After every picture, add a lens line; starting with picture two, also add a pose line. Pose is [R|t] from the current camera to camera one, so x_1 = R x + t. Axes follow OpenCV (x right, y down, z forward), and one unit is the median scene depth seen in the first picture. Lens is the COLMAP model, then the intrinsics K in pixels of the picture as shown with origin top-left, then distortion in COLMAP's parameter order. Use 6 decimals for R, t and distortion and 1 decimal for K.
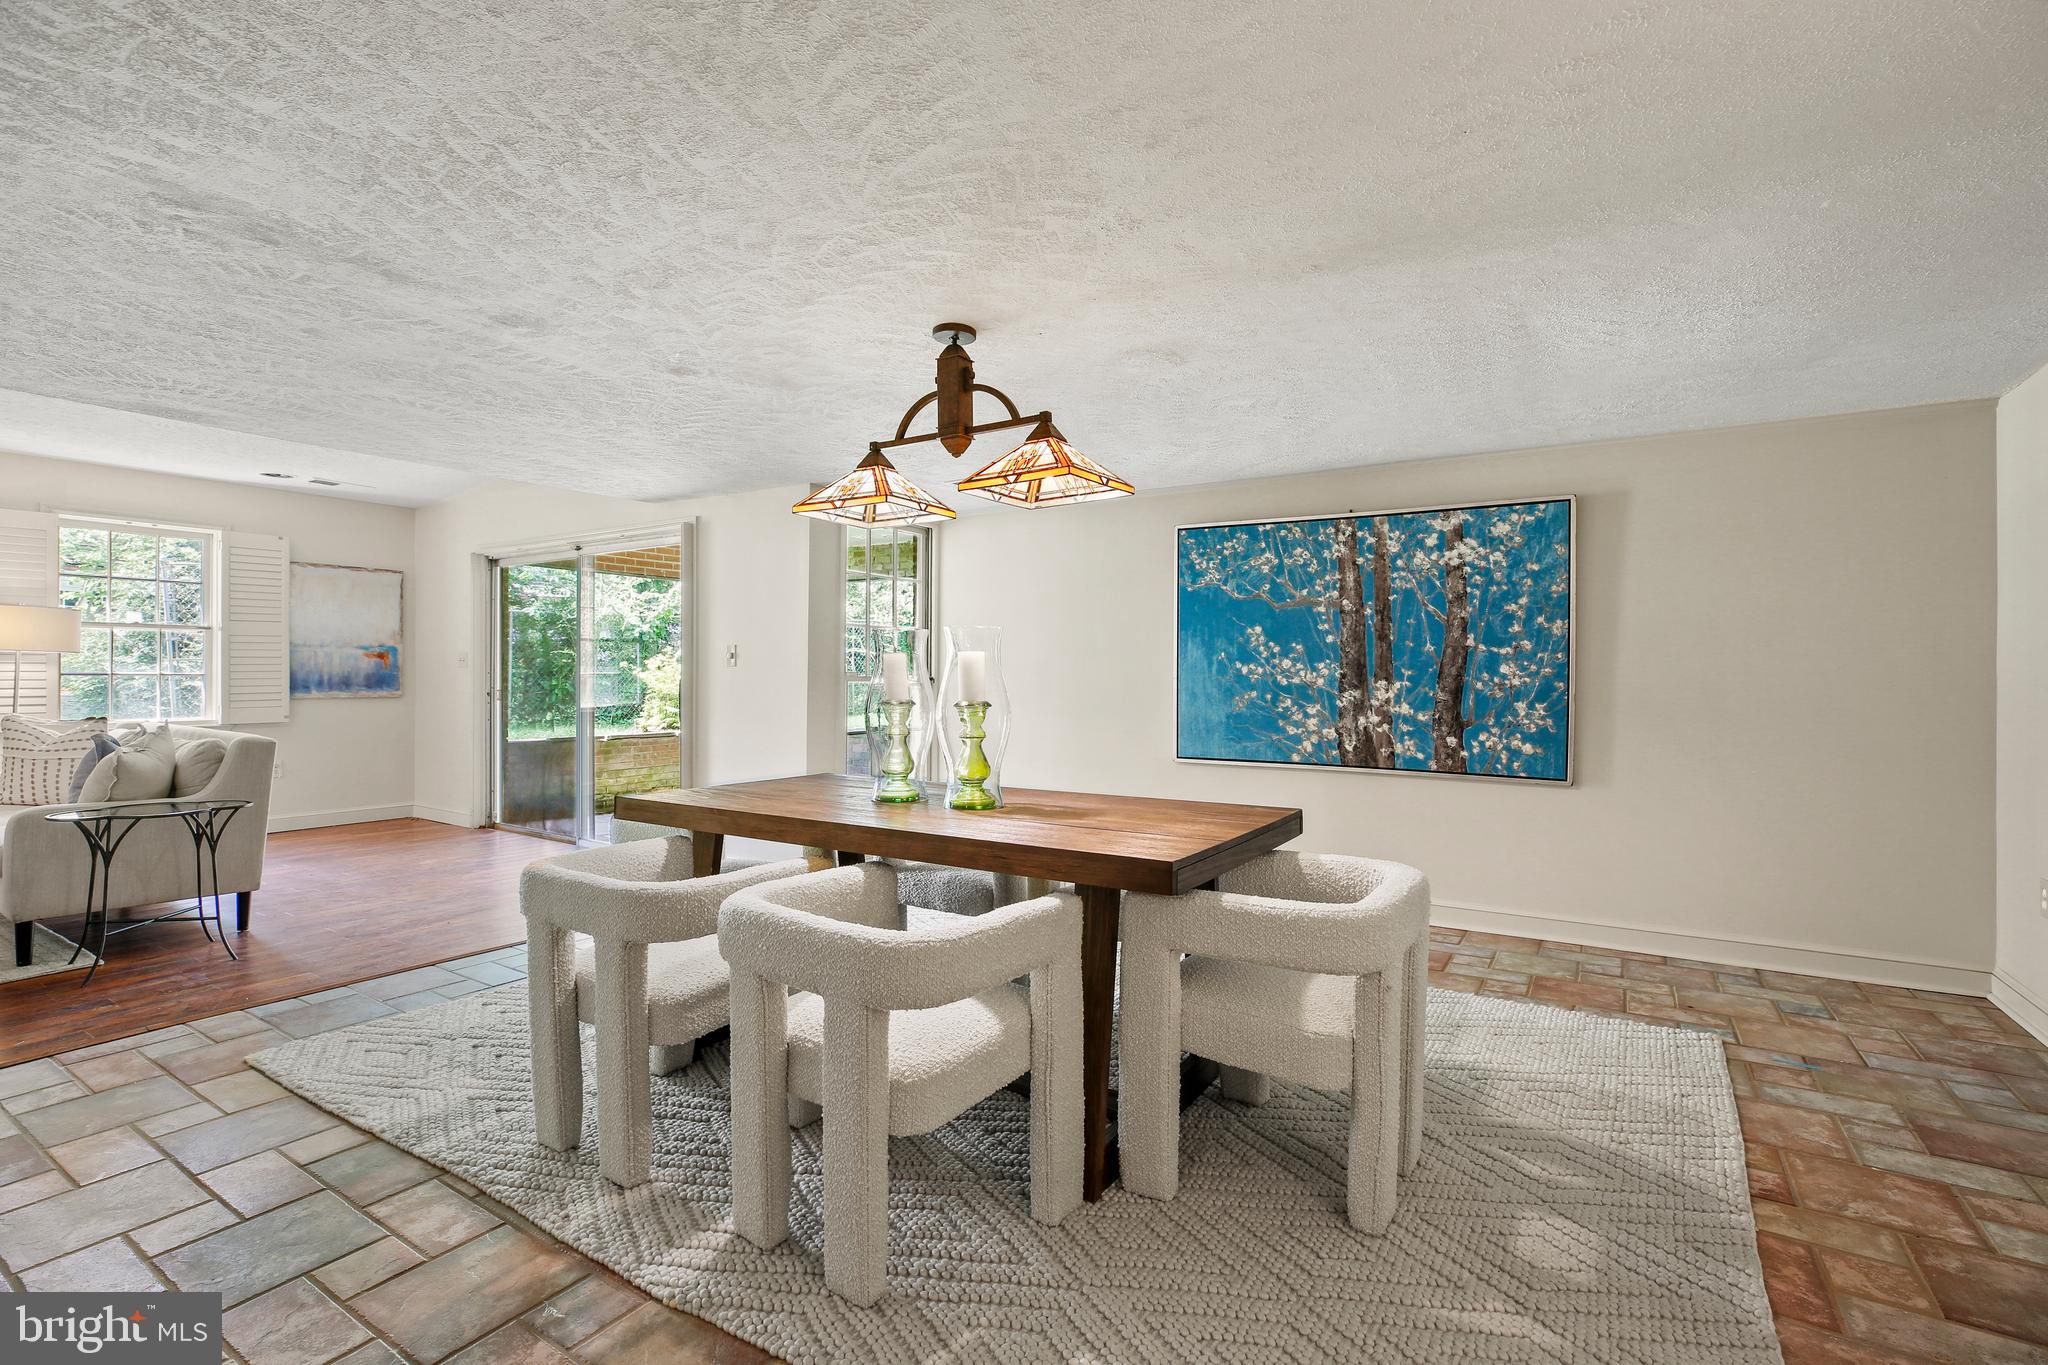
lens RADIAL K [[946.6, 0, 1027.0], [0, 946.6, 679.5], [0, 0, 1]] dist [-0.011071, 0.000321]
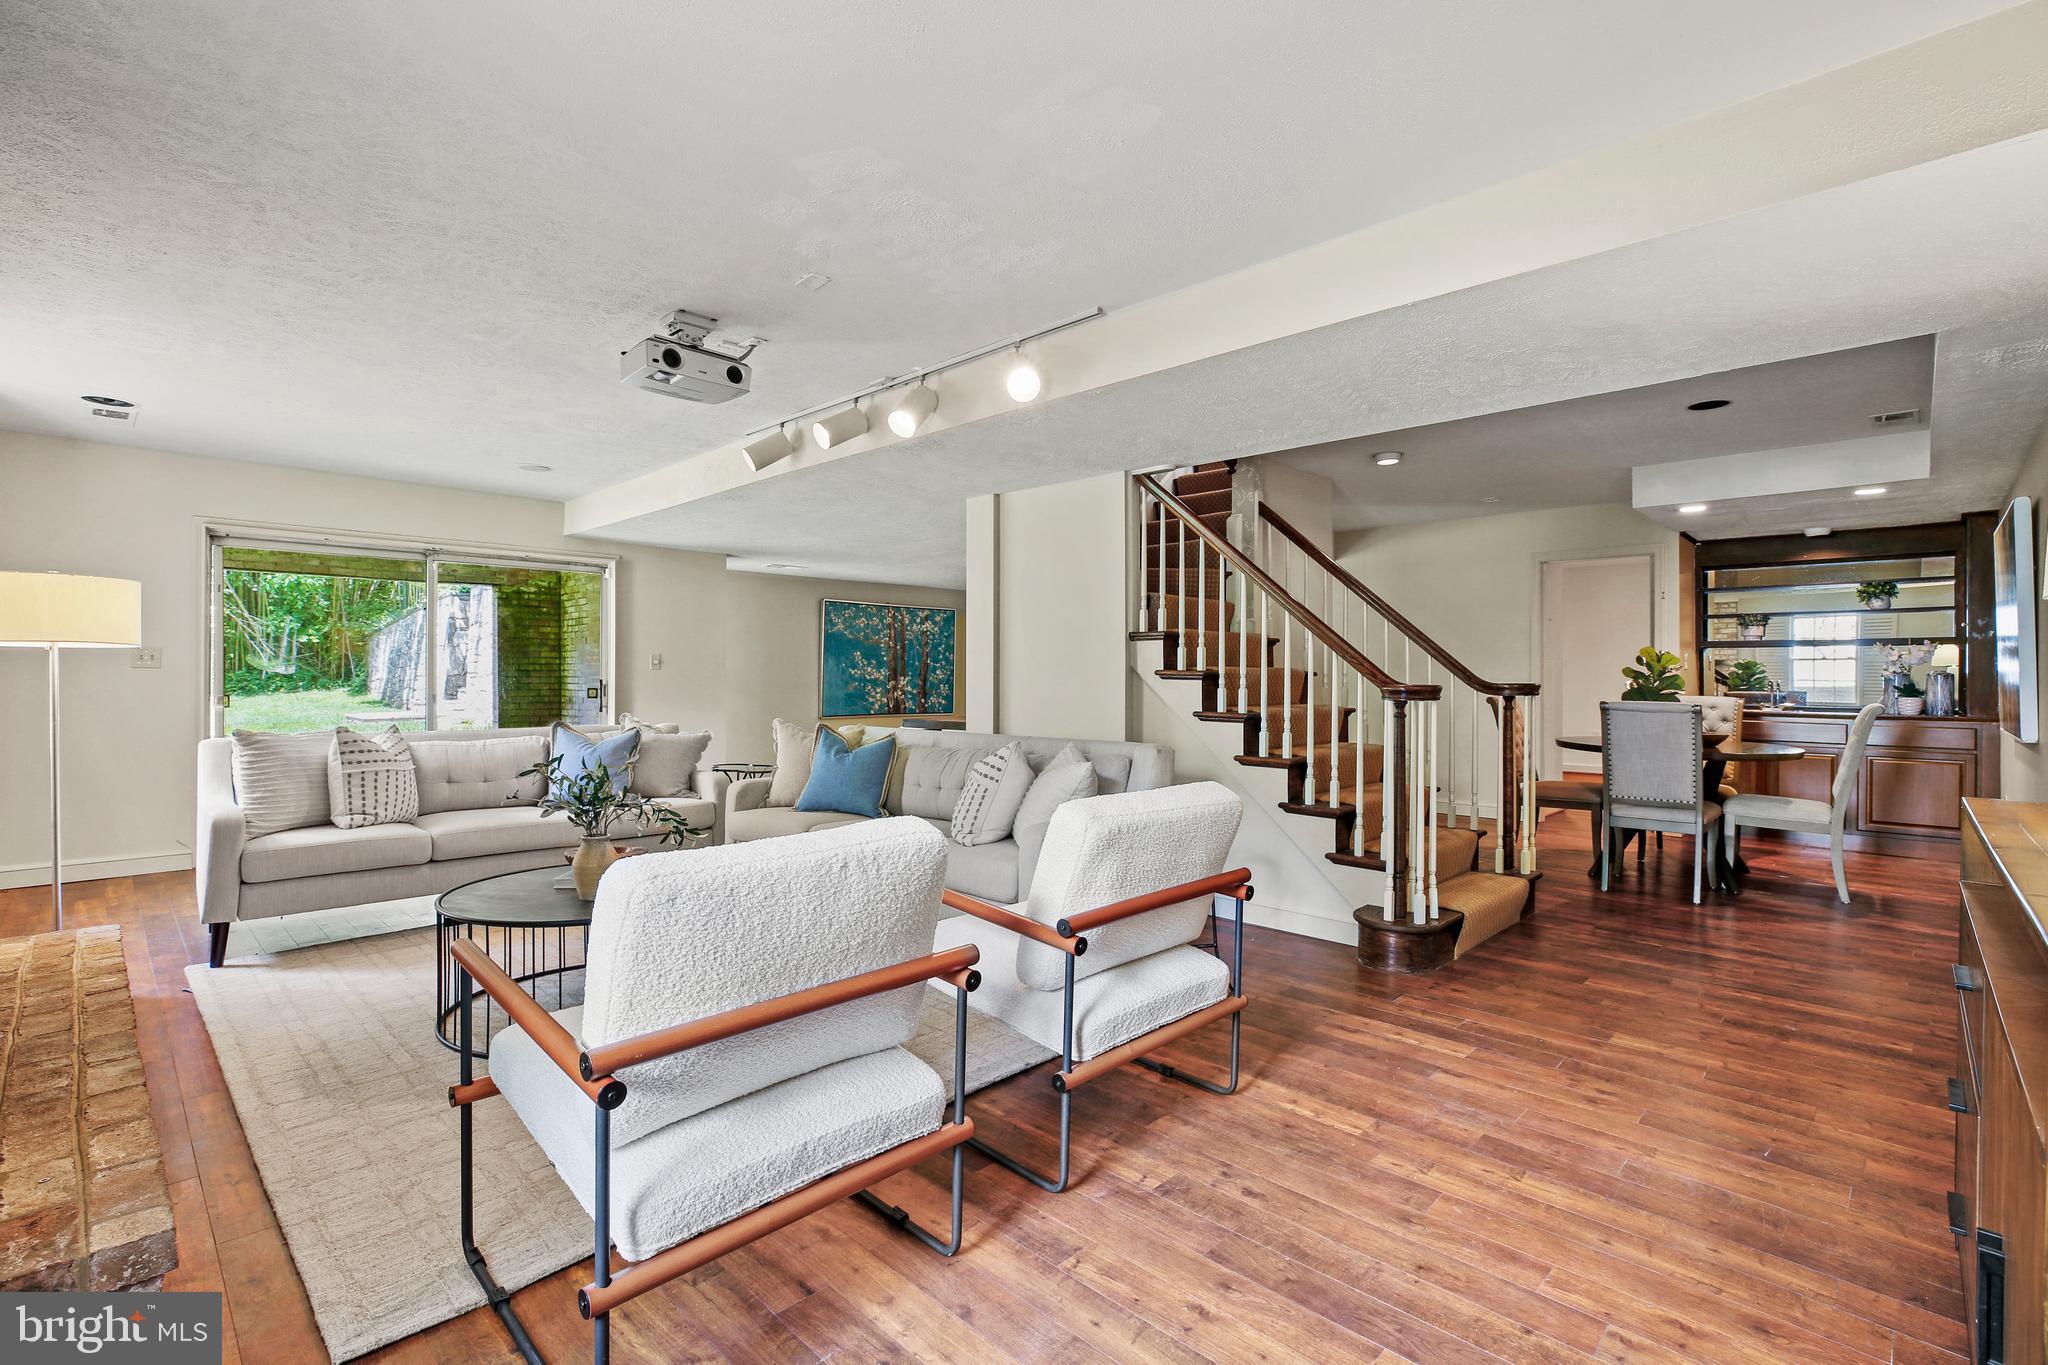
lens RADIAL K [[946.6, 0, 1012.1], [0, 946.6, 676.6], [0, 0, 1]] dist [-0.011071, 0.000321]
pose [[0.199404, -0.003432, 0.979911, -1.879603], [0.006627, 0.999976, 0.002154, -0.002365], [-0.979895, 0.006065, 0.199422, 0.250406]]
